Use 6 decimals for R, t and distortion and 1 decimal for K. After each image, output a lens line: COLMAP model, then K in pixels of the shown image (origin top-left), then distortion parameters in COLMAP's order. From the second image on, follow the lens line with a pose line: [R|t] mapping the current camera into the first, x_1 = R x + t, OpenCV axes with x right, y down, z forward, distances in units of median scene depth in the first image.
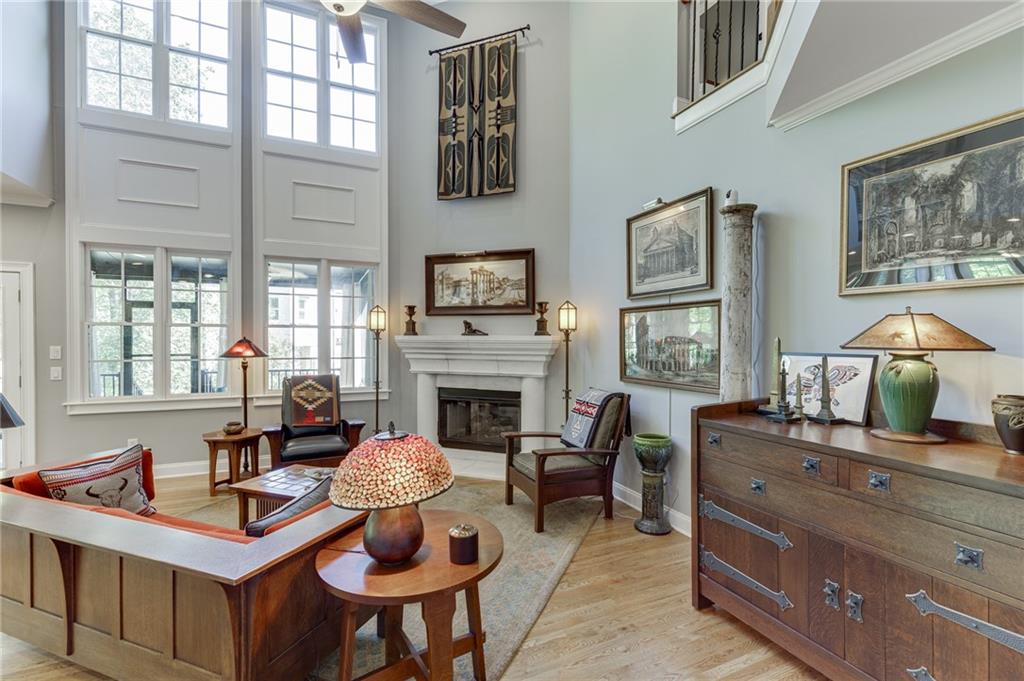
lens RADIAL K [[460.0, 0, 516.4], [0, 460.0, 341.9], [0, 0, 1]] dist [0.004222, -0.001584]
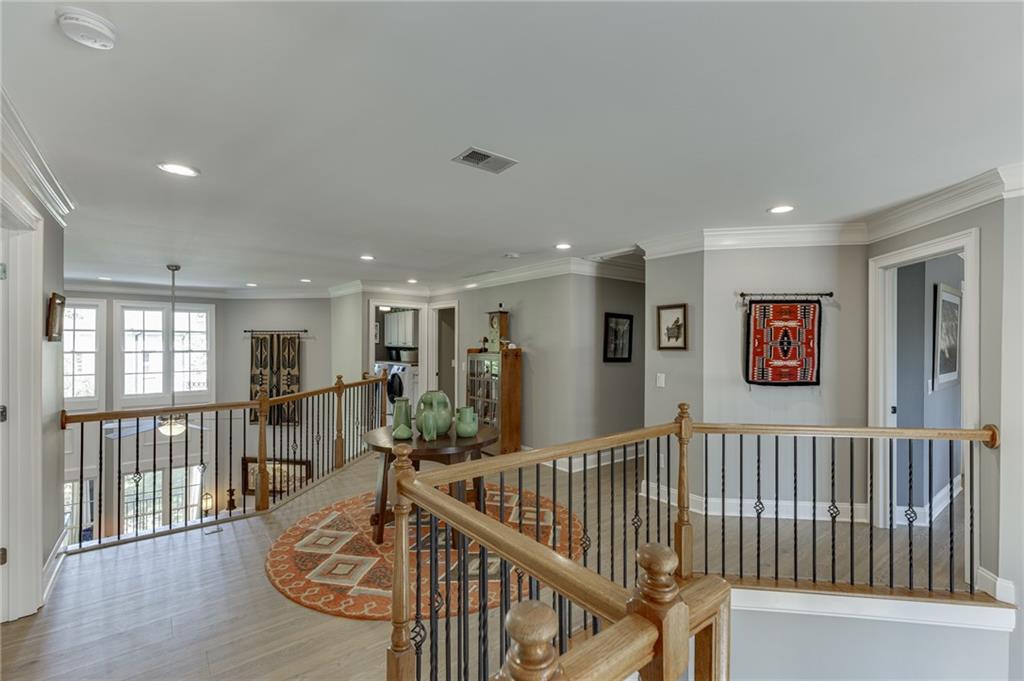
lens RADIAL K [[460.0, 0, 518.2], [0, 460.0, 340.0], [0, 0, 1]] dist [0.004222, -0.001584]
pose [[0.970353, -0.000630, 0.241690, 0.362183], [0.003869, 0.999909, -0.012930, -0.602699], [-0.241660, 0.013481, 0.970267, -0.815643]]
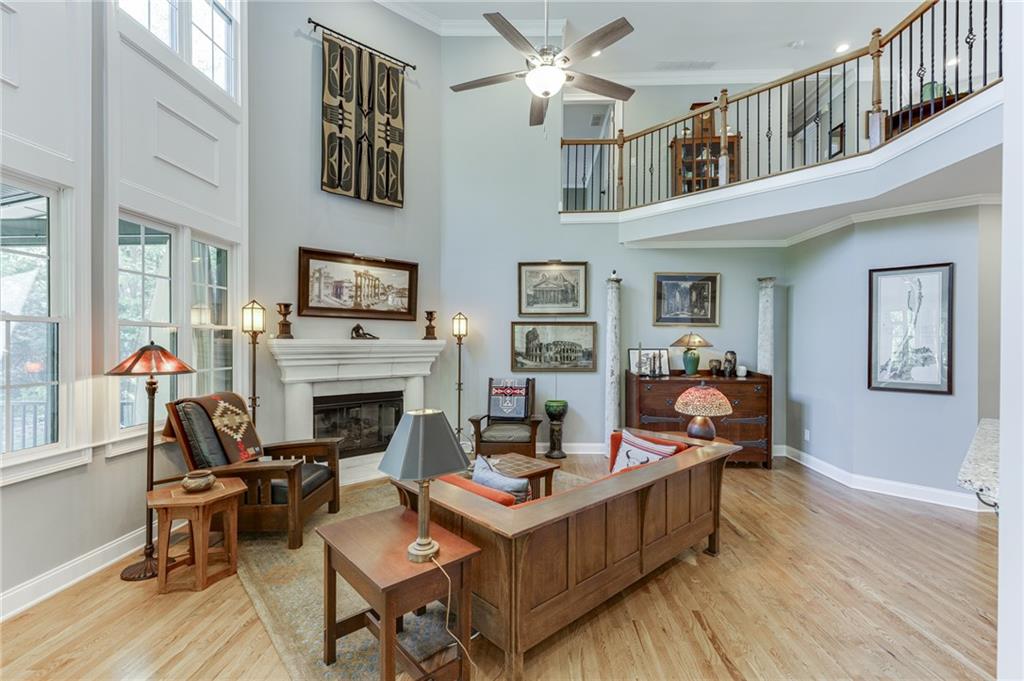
lens RADIAL K [[460.0, 0, 517.5], [0, 460.0, 341.1], [0, 0, 1]] dist [0.004222, -0.001584]
pose [[0.440297, -0.000924, 0.897852, -0.850010], [0.004338, 0.999990, -0.001098, -0.007480], [-0.897842, 0.004379, 0.440296, 0.265673]]
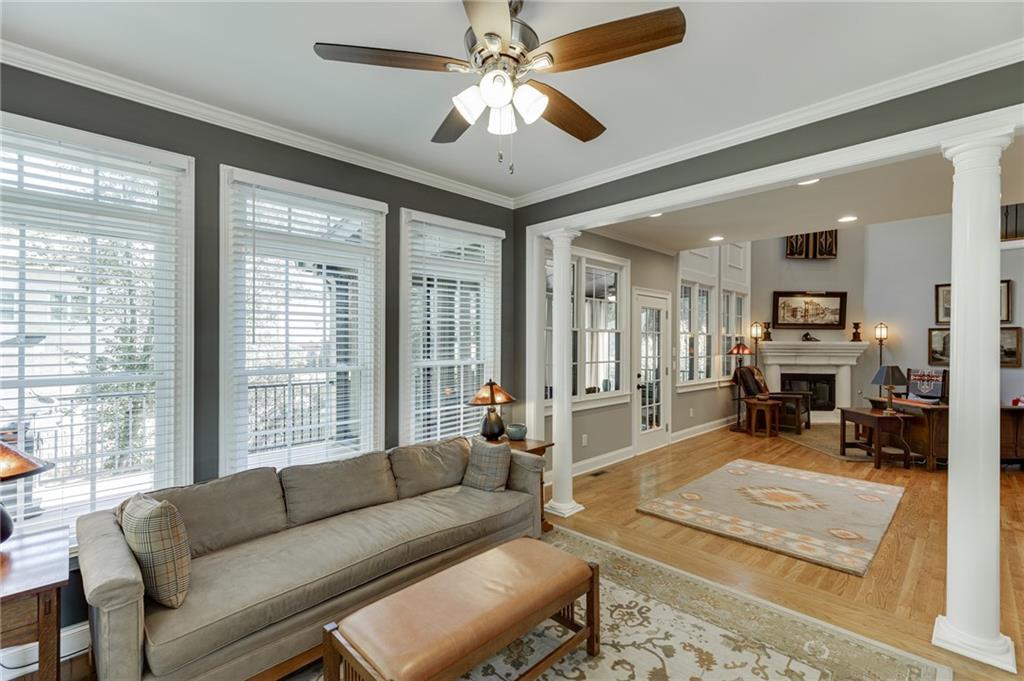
lens RADIAL K [[460.0, 0, 513.4], [0, 460.0, 343.9], [0, 0, 1]] dist [0.004222, -0.001584]
pose [[0.930905, 0.002064, 0.365256, -1.732496], [-0.000431, 0.999990, -0.004553, 0.003651], [-0.365262, 0.004081, 0.930896, -0.168957]]
